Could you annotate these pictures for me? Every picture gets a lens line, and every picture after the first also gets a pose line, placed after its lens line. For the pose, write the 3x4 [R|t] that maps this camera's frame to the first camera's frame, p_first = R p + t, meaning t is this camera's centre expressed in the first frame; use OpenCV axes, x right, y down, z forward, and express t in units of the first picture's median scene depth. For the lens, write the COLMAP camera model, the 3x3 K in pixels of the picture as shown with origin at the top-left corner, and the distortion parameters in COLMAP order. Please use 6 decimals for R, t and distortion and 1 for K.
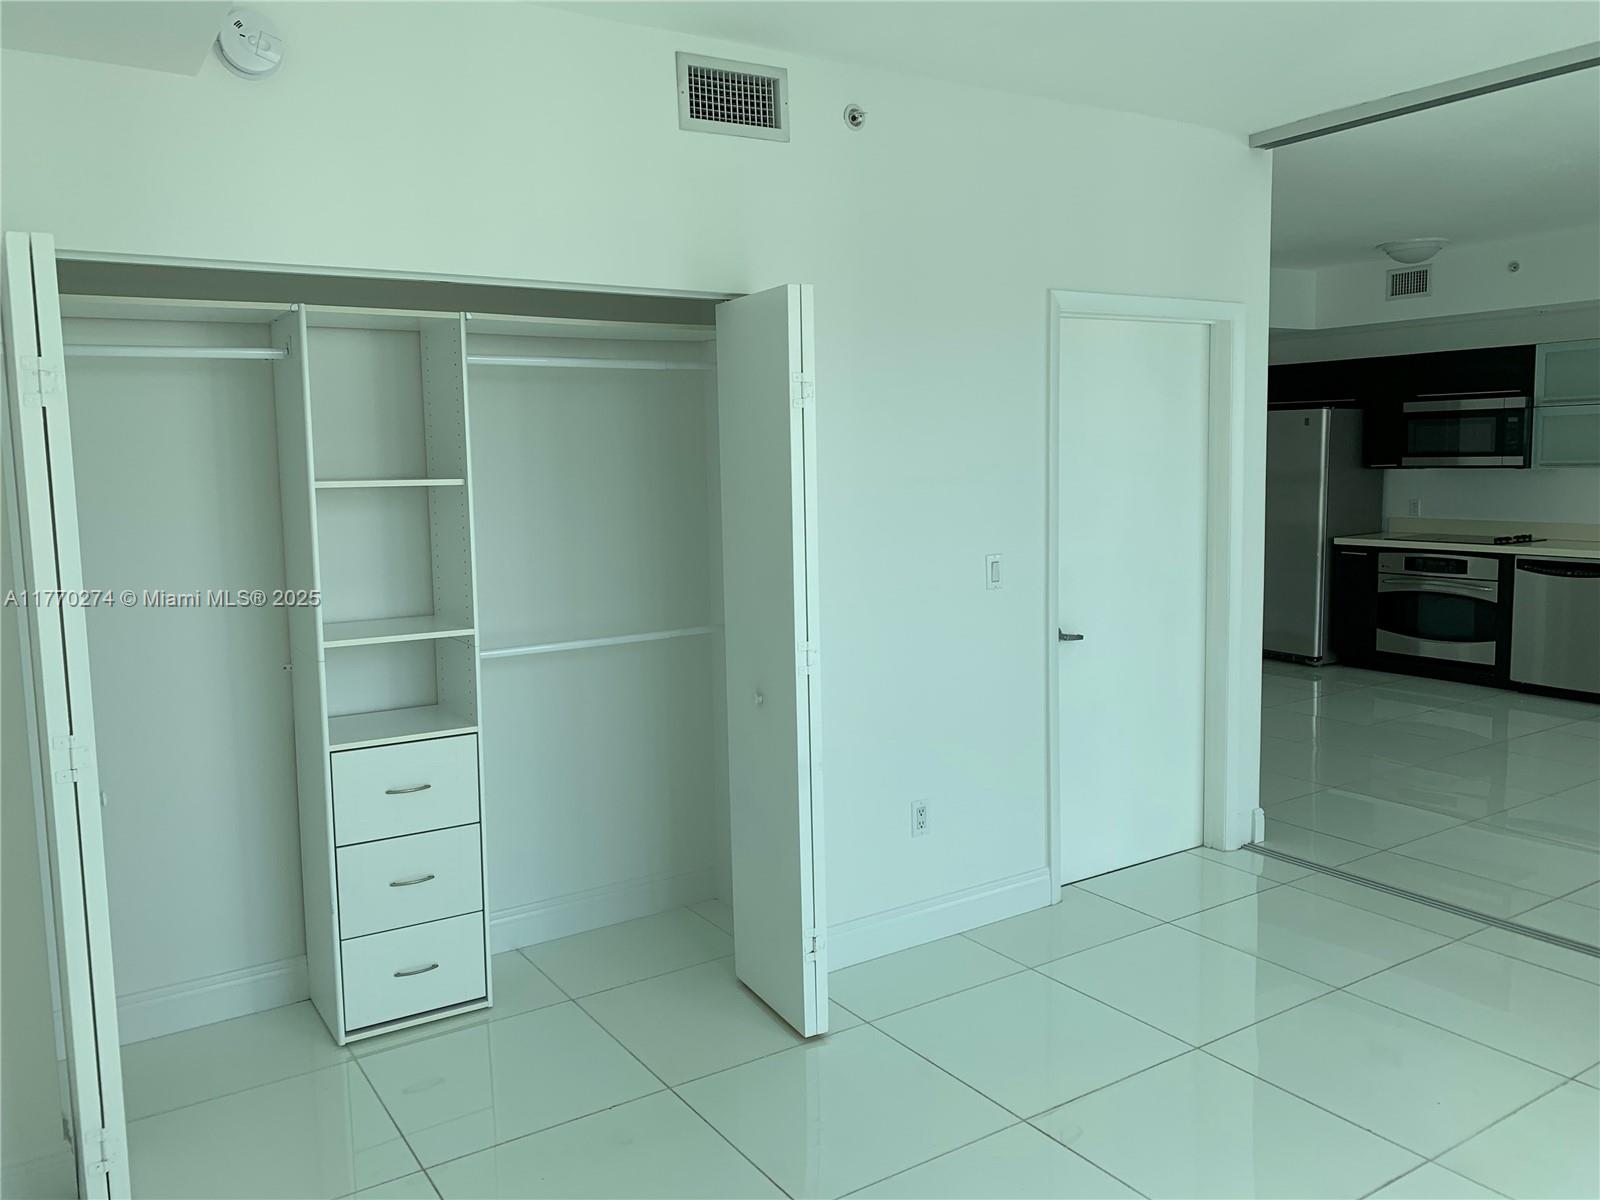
lens RADIAL K [[1225.2, 0, 800.0], [0, 1225.2, 579.7], [0, 0, 1]] dist [-0.007983, -0.003778]
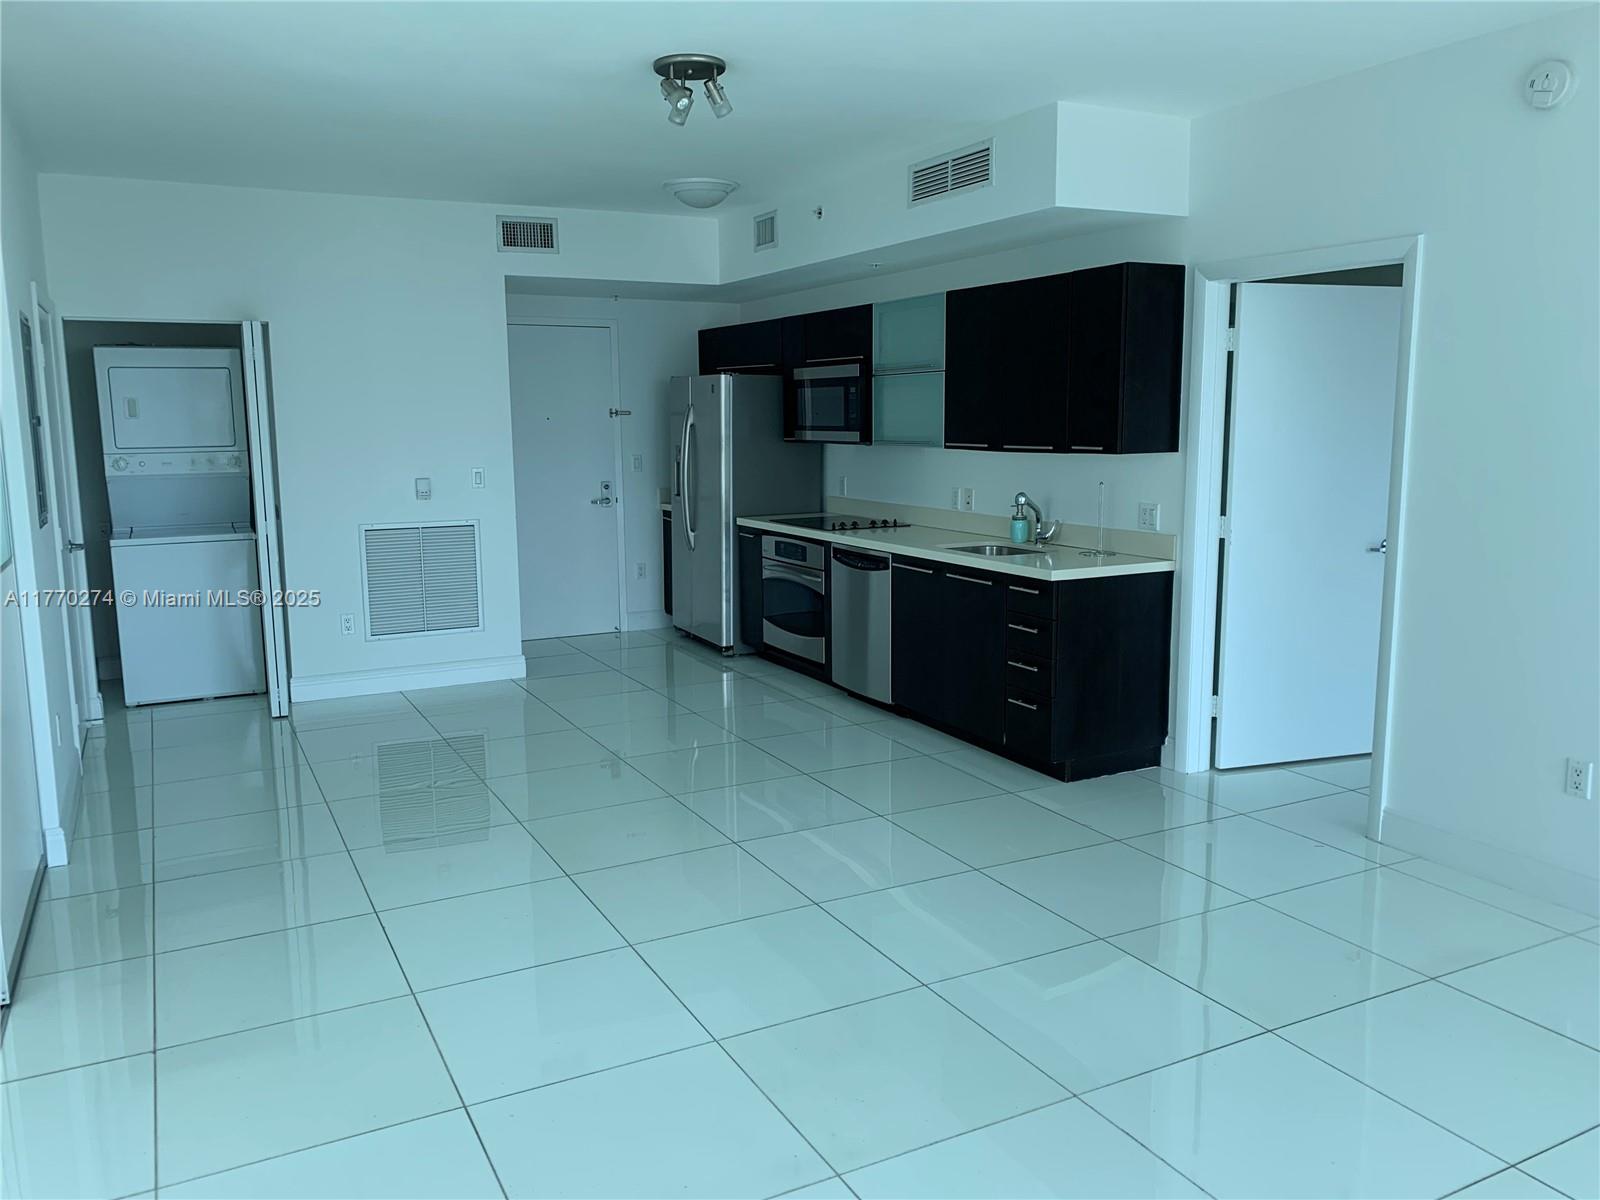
lens RADIAL K [[1226.9, 0, 800.0], [0, 1226.9, 600.0], [0, 0, 1]] dist [0.026877, 0.000560]
pose [[0.995210, 0.026688, -0.094044, 0.587863], [-0.021772, 0.998361, 0.052924, -0.022854], [0.095302, -0.050624, 0.994160, 0.092238]]
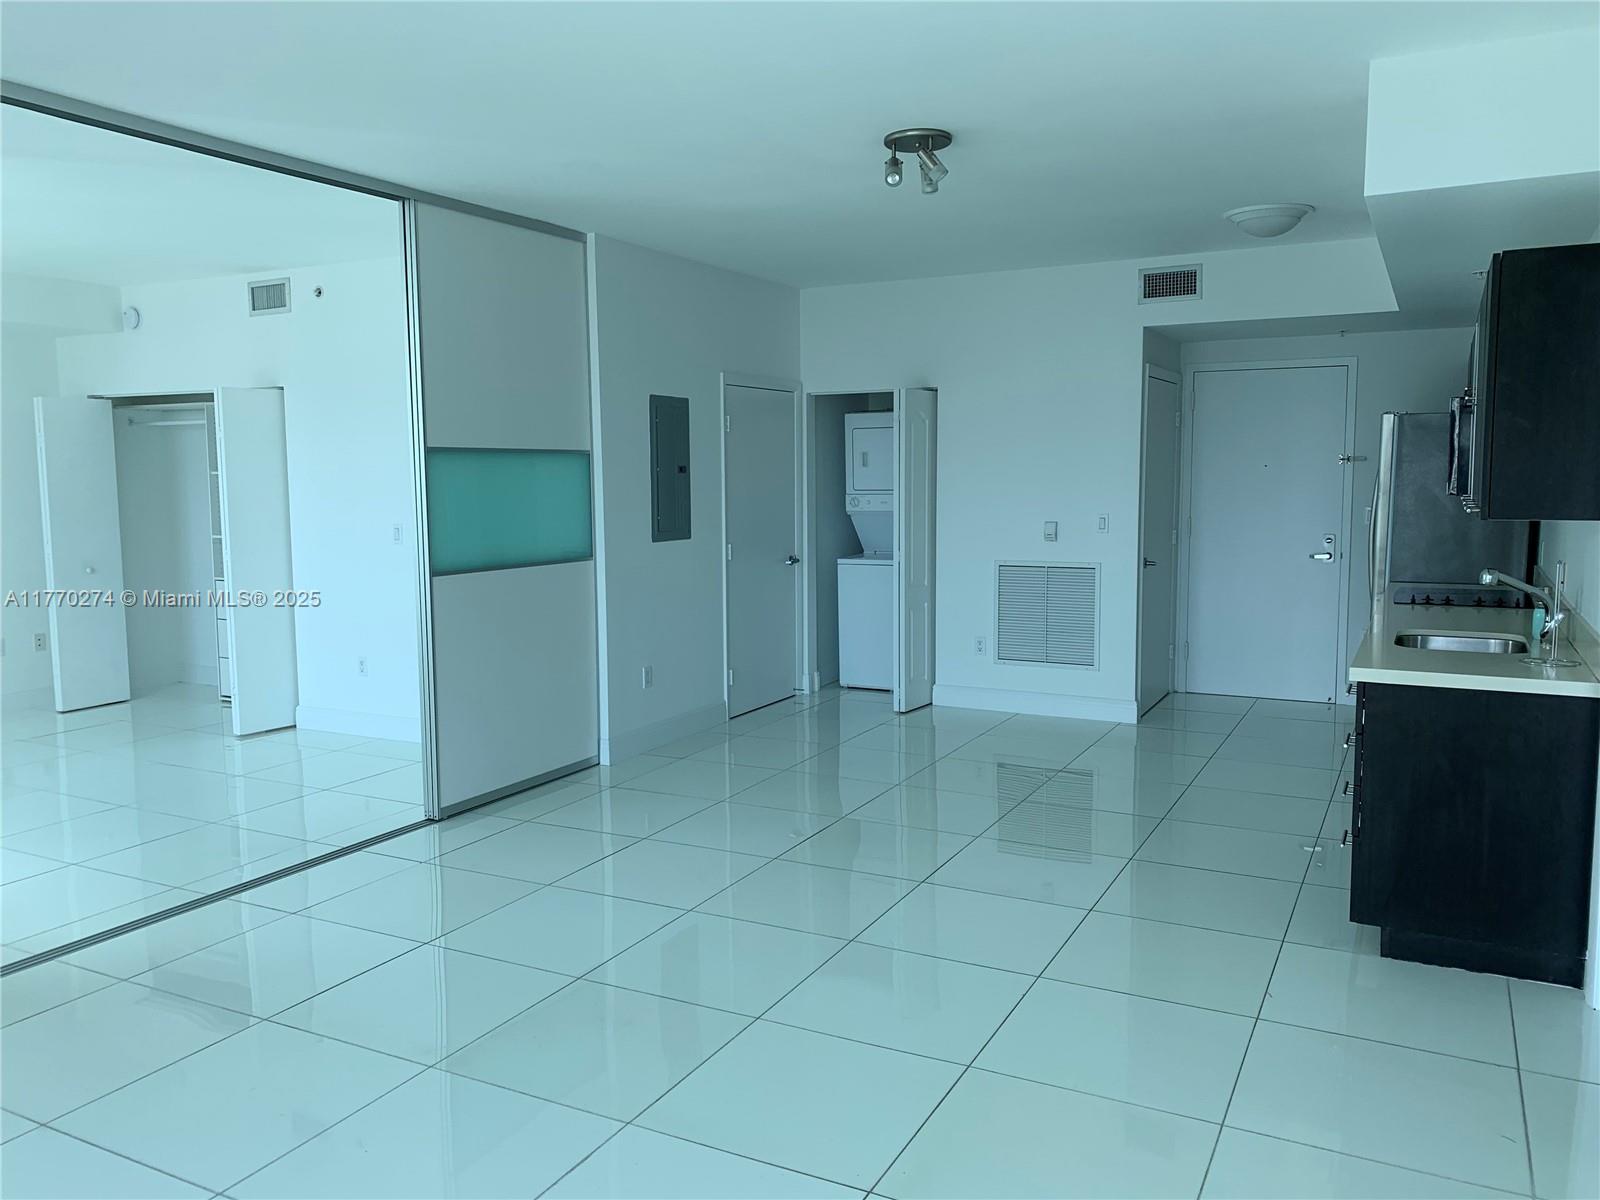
lens RADIAL K [[1226.9, 0, 800.0], [0, 1226.9, 600.0], [0, 0, 1]] dist [0.026877, 0.000560]
pose [[0.489974, 0.109497, -0.864833, 1.022086], [-0.087373, 0.993253, 0.076255, -0.056367], [0.867347, 0.038201, 0.496235, 0.334242]]
